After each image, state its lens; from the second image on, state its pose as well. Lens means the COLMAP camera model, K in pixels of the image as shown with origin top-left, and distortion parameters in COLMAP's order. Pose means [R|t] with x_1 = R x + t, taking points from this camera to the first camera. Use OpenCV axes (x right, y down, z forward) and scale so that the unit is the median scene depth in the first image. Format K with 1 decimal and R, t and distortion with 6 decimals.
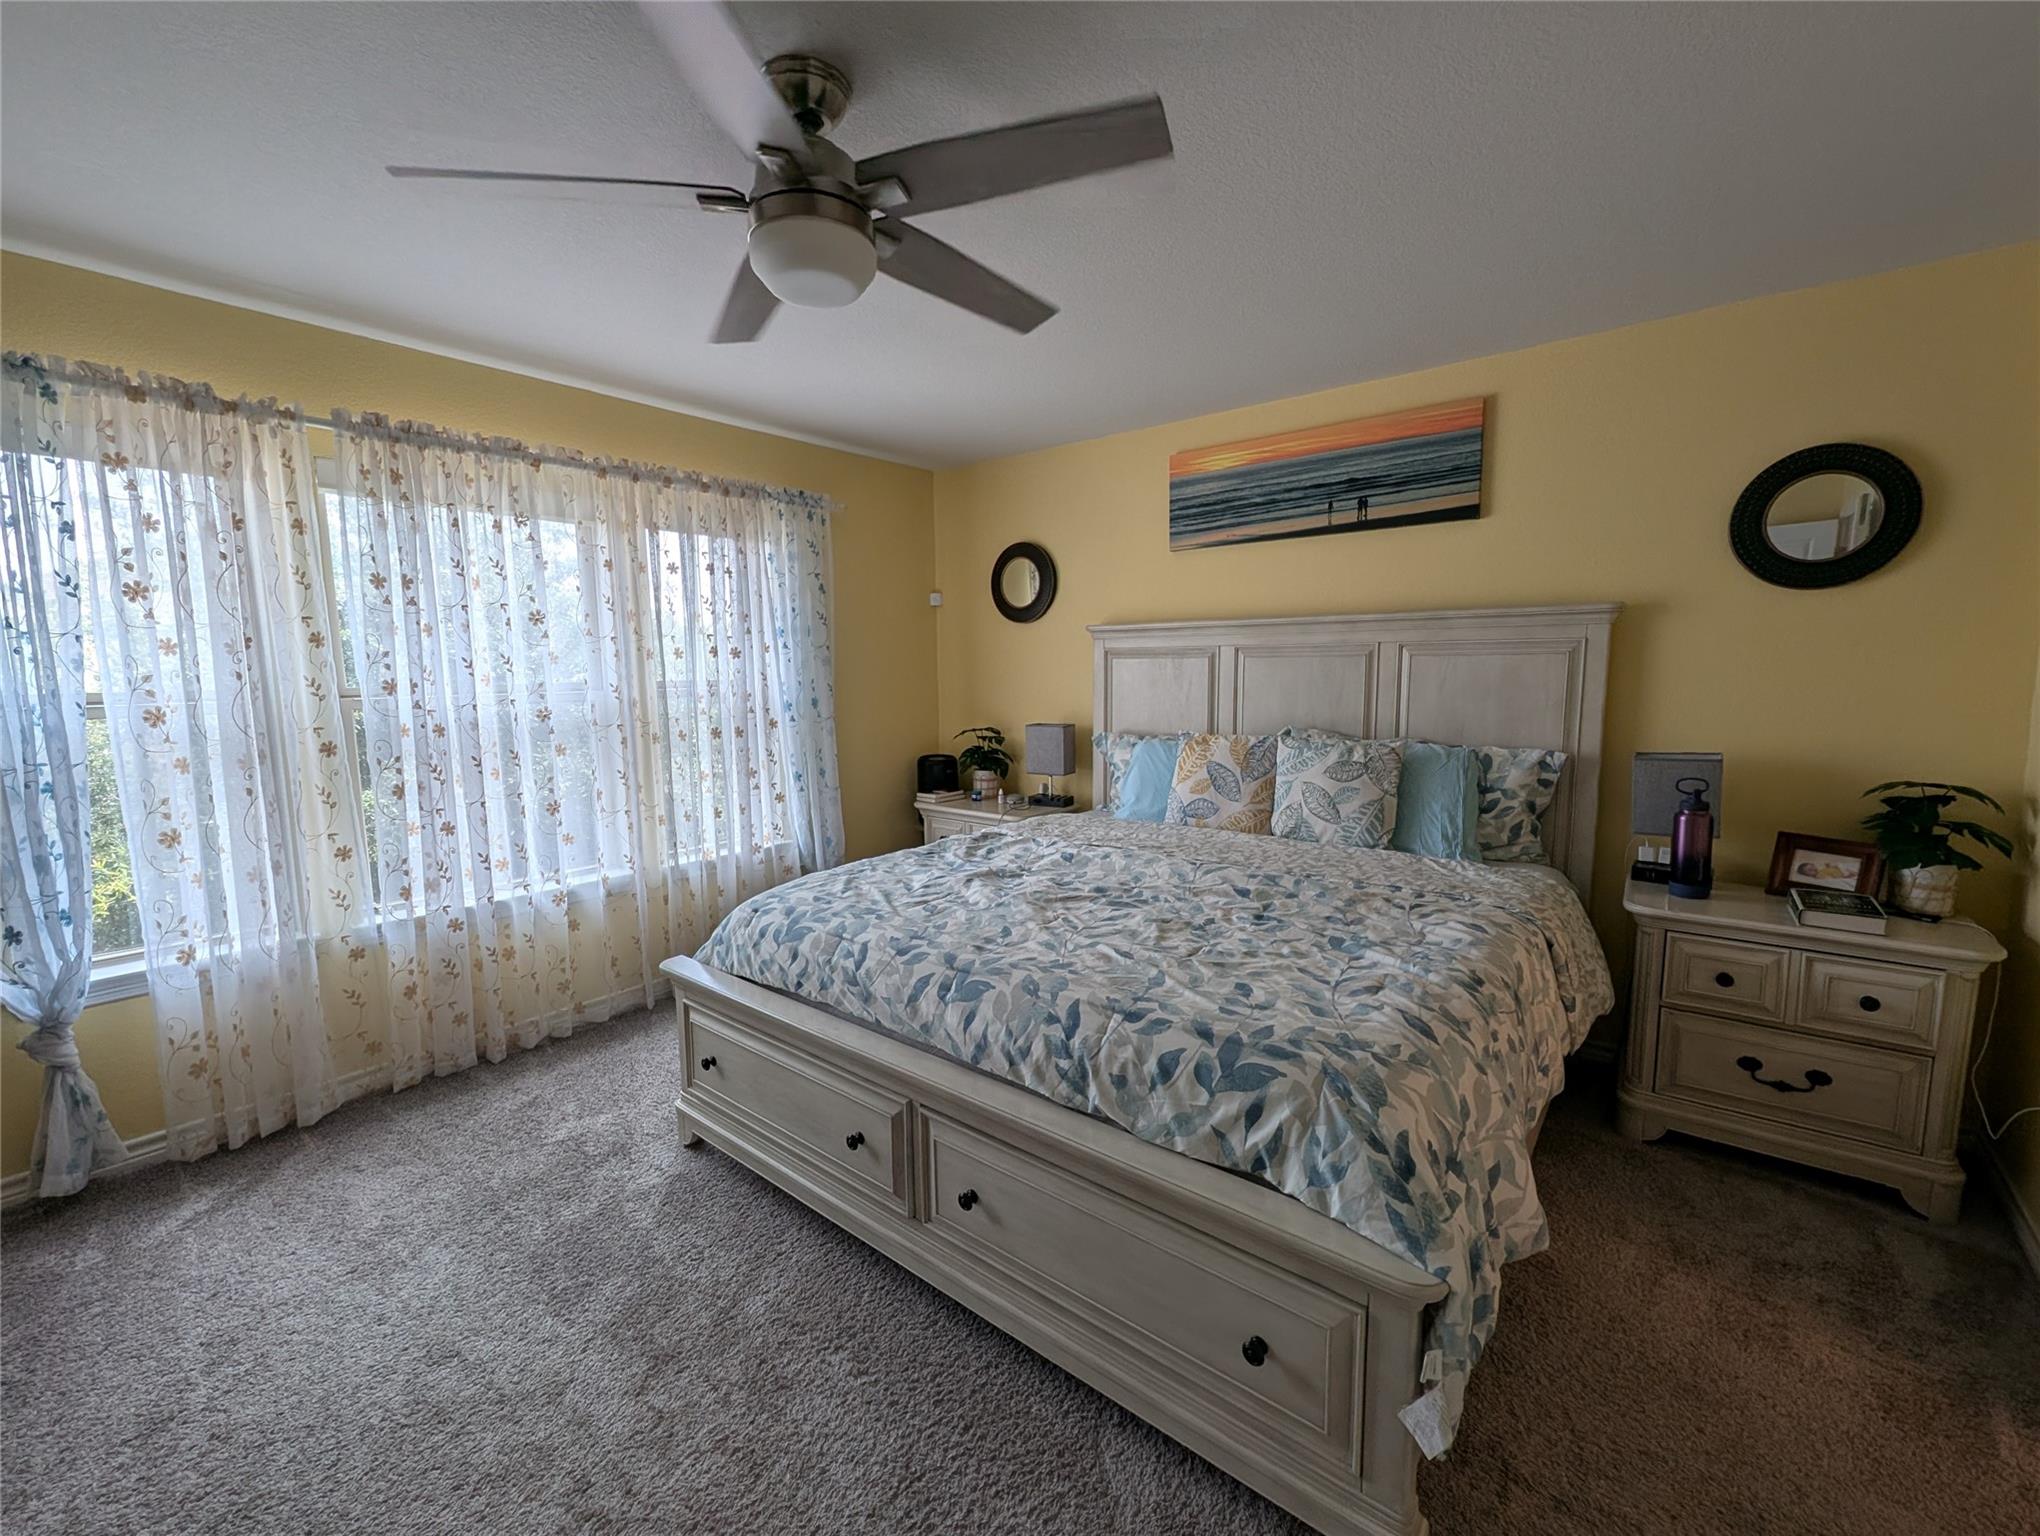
lens RADIAL K [[833.0, 0, 1021.7], [0, 833.0, 762.2], [0, 0, 1]] dist [-0.001525, -0.000070]
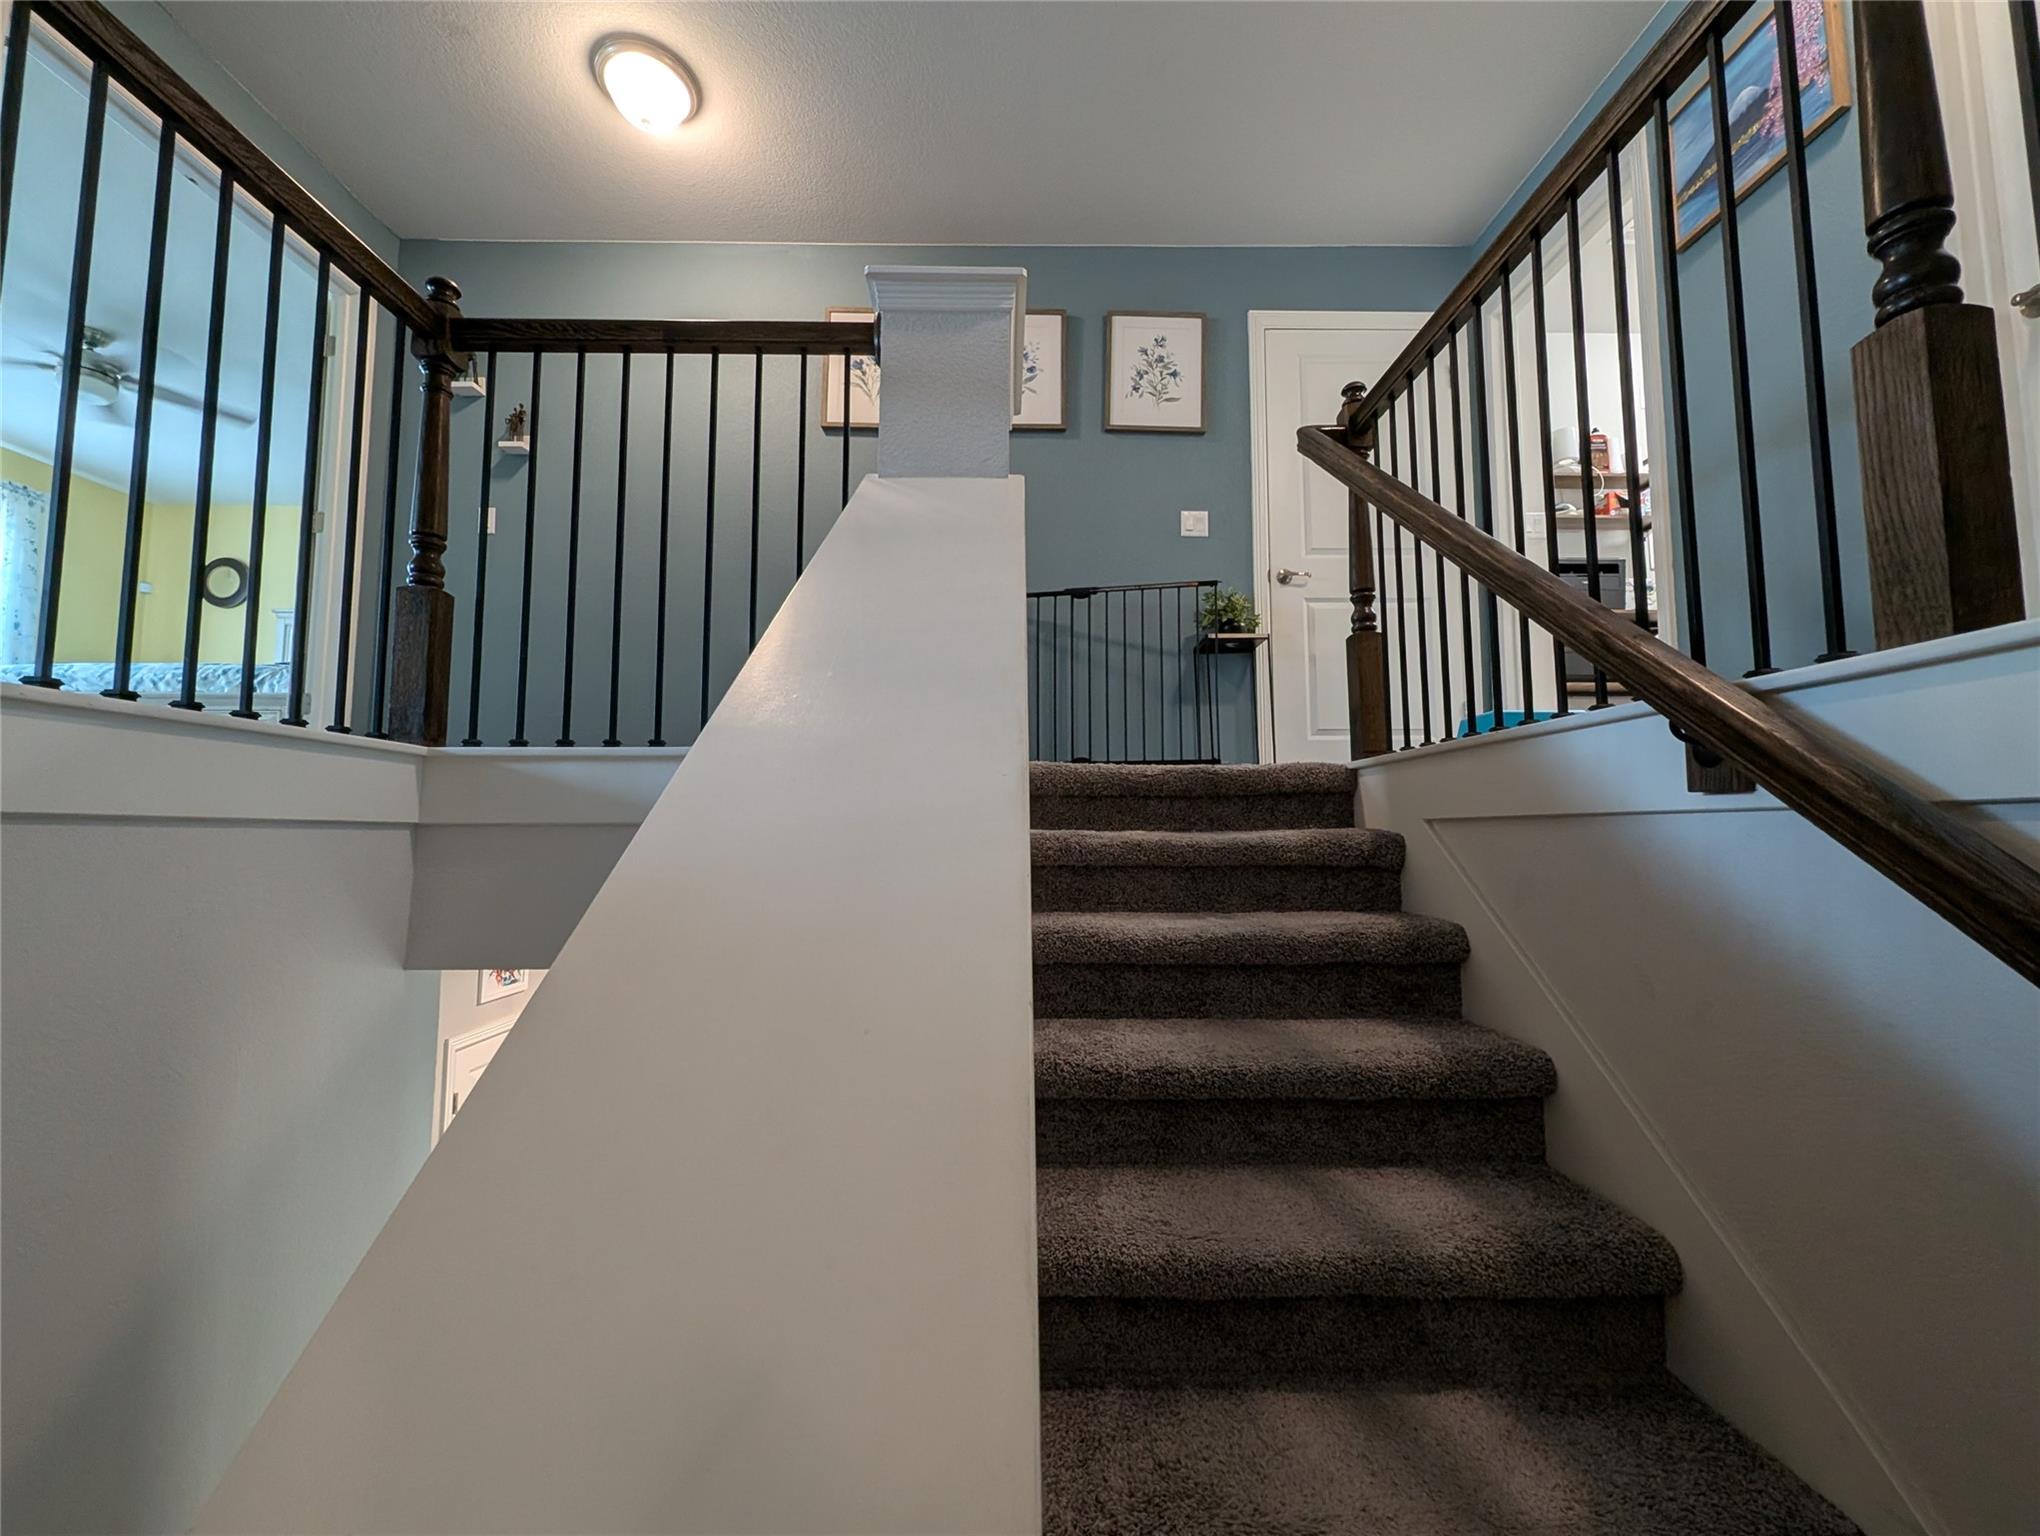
lens RADIAL K [[833.0, 0, 1020.1], [0, 833.0, 766.8], [0, 0, 1]] dist [-0.001525, -0.000070]
pose [[0.767383, 0.061844, 0.638200, 0.192575], [0.068575, 0.981713, -0.177587, 0.574294], [-0.637512, 0.180041, 0.749109, -1.207160]]
